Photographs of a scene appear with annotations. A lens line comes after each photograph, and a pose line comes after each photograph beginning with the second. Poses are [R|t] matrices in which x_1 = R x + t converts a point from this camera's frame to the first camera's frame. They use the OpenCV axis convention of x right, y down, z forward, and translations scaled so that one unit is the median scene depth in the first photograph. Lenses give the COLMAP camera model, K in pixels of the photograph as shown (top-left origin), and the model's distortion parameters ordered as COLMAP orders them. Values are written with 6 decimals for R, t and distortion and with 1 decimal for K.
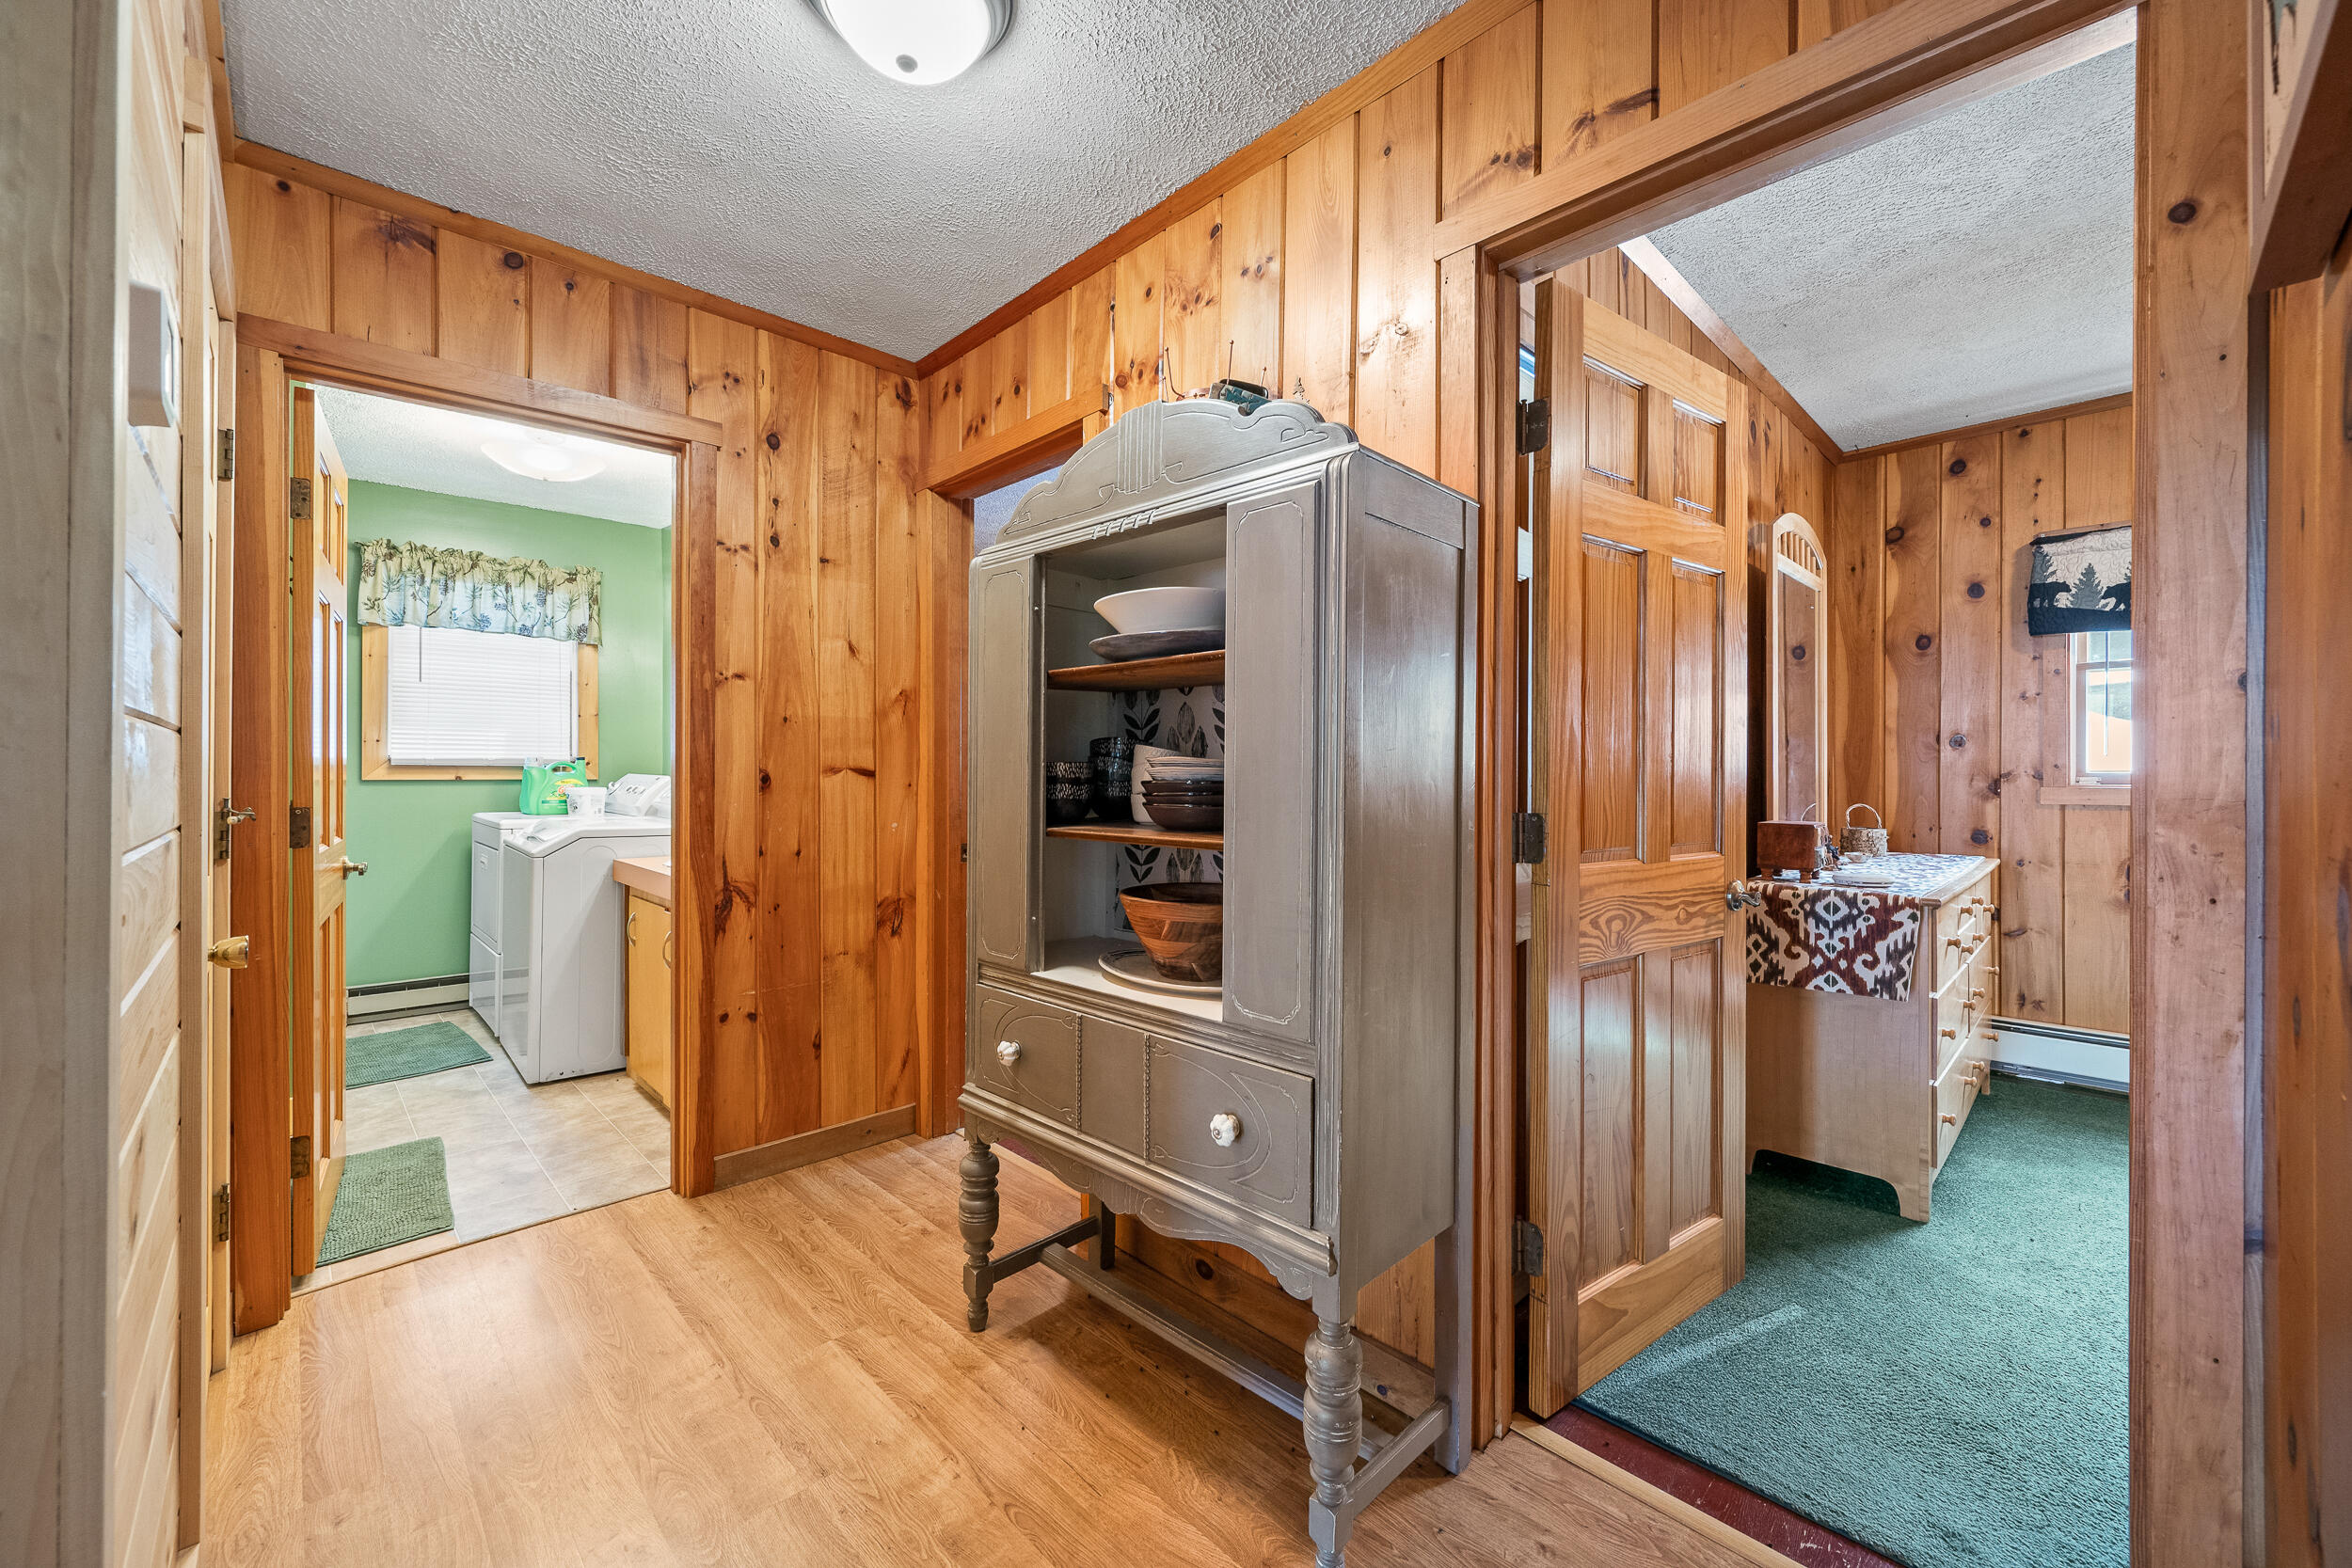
lens RADIAL K [[924.4, 0, 1170.3], [0, 924.4, 779.3], [0, 0, 1]] dist [-0.000454, 0.000372]
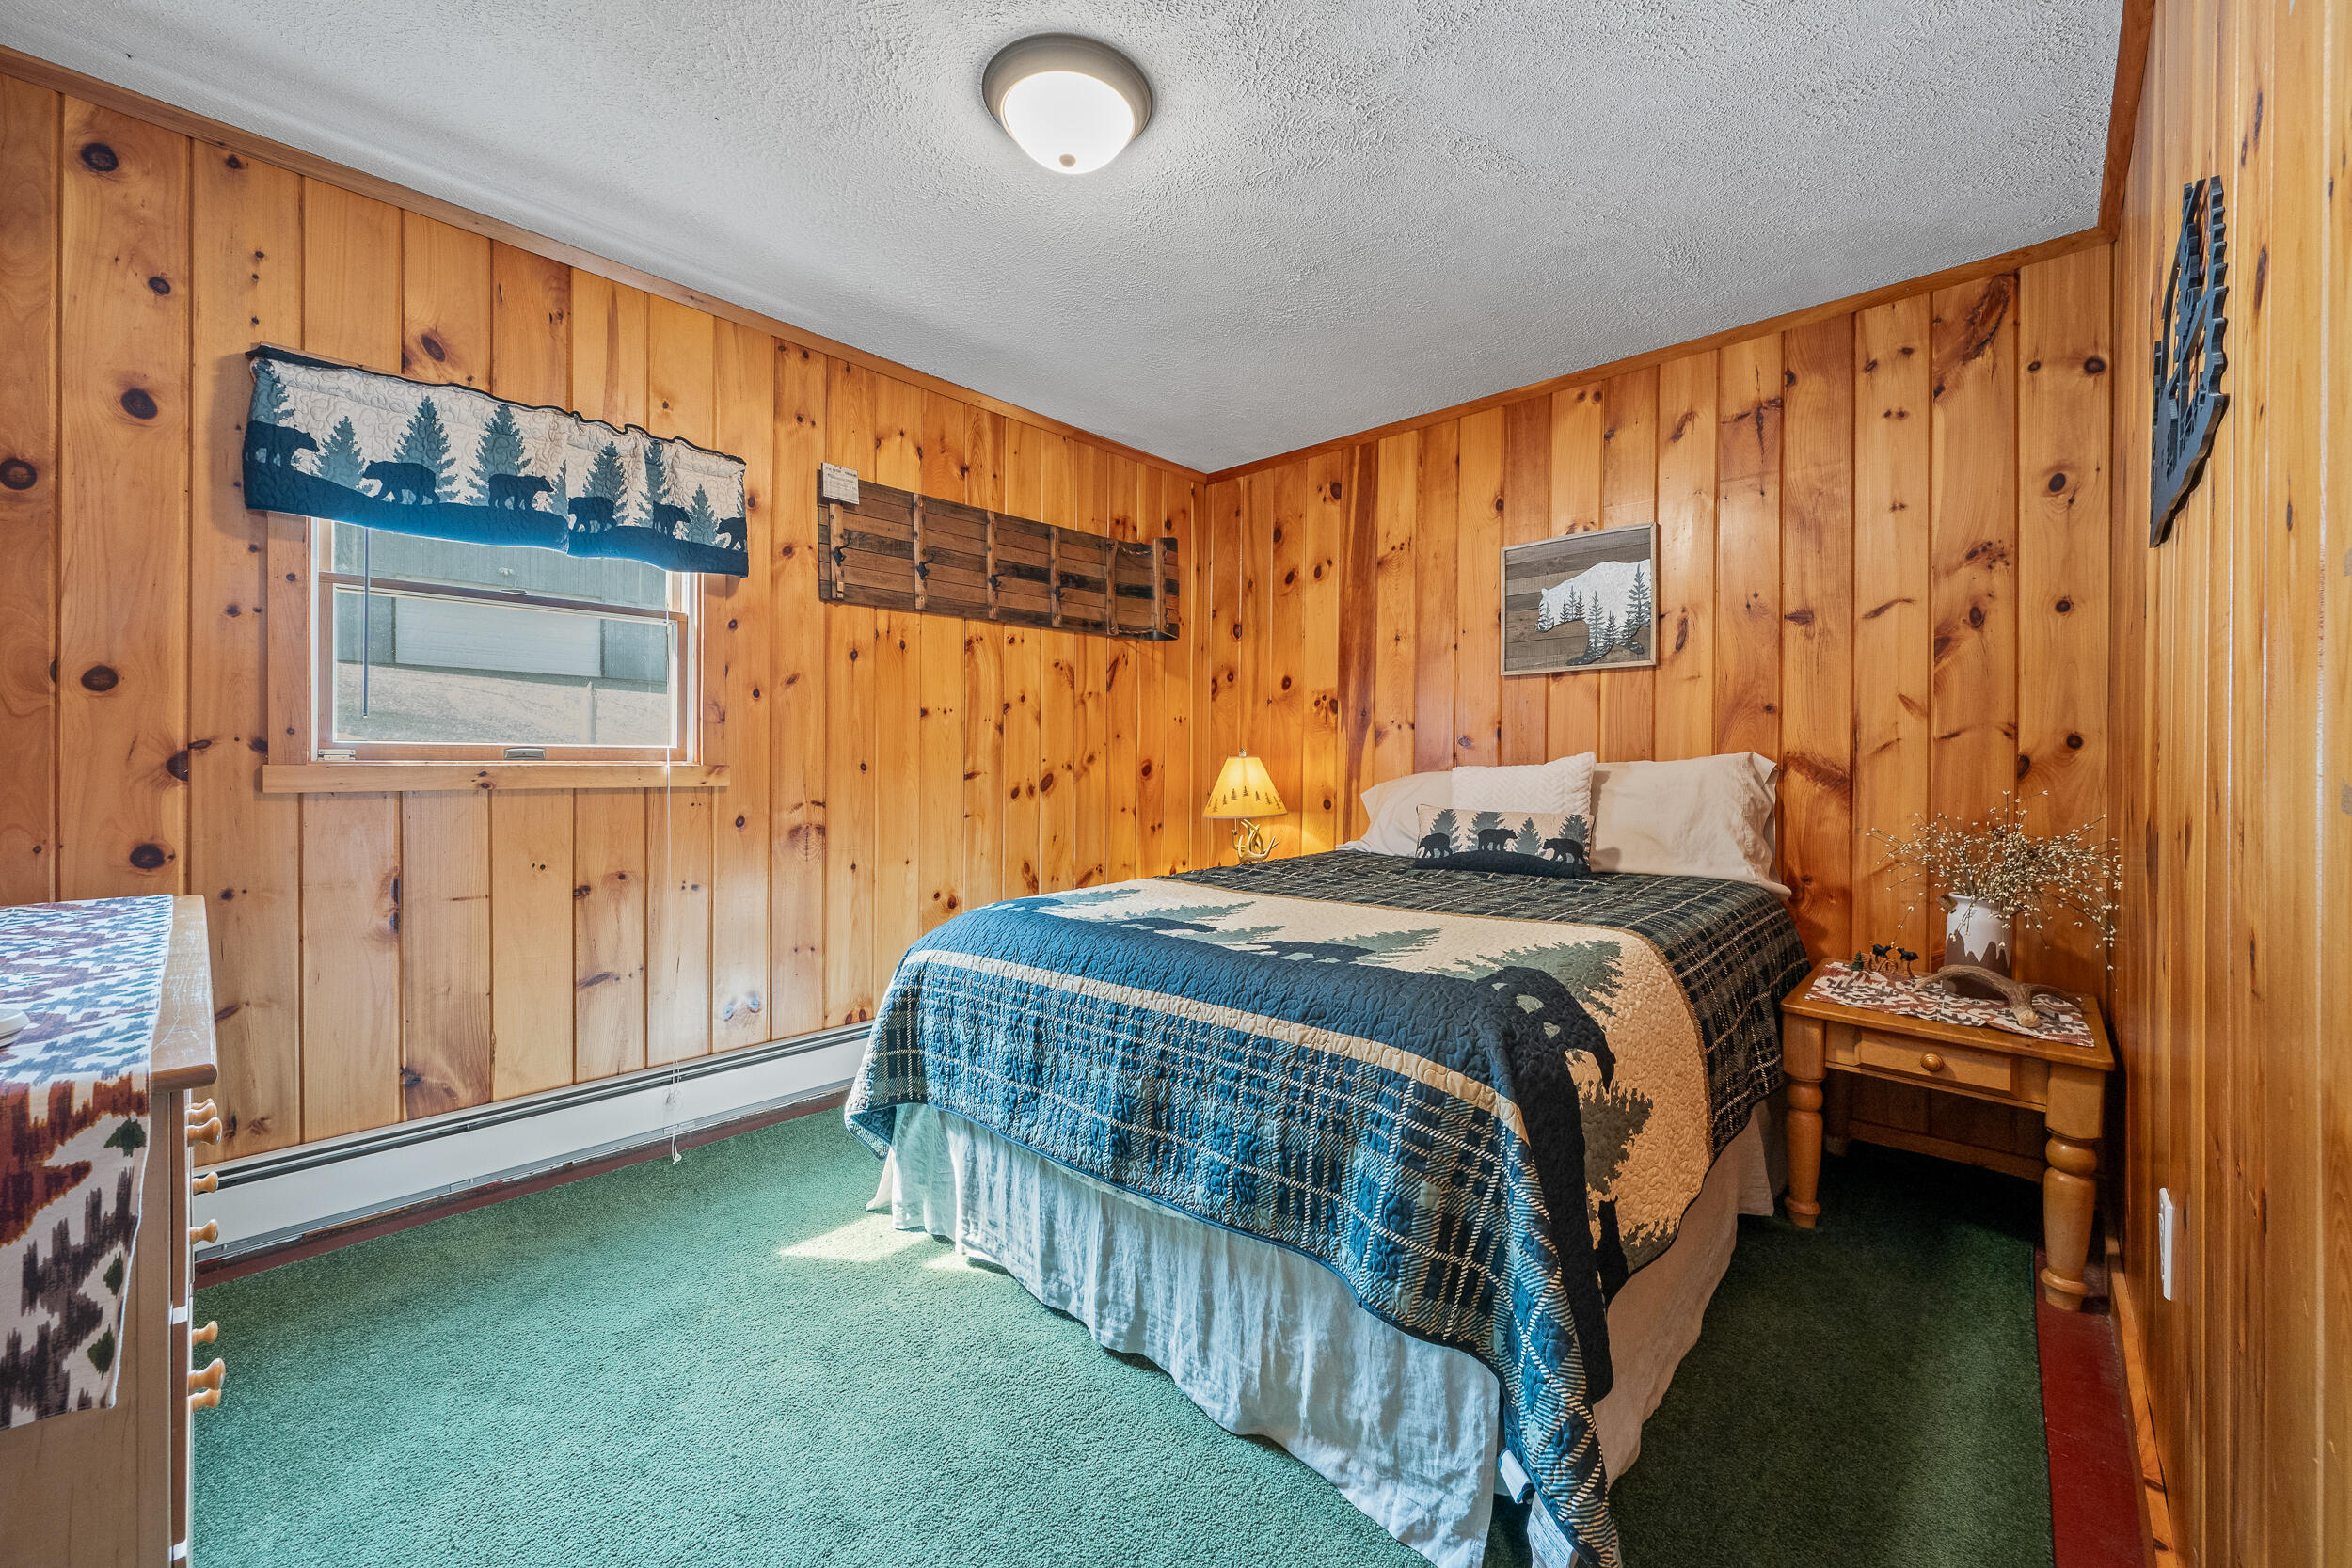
lens RADIAL K [[924.4, 0, 1185.8], [0, 924.4, 768.5], [0, 0, 1]] dist [-0.000454, 0.000372]
pose [[-0.056892, -0.003762, 0.998373, 0.338904], [-0.000617, 0.999993, 0.003733, 0.009350], [-0.998380, -0.000403, -0.056894, 0.482228]]
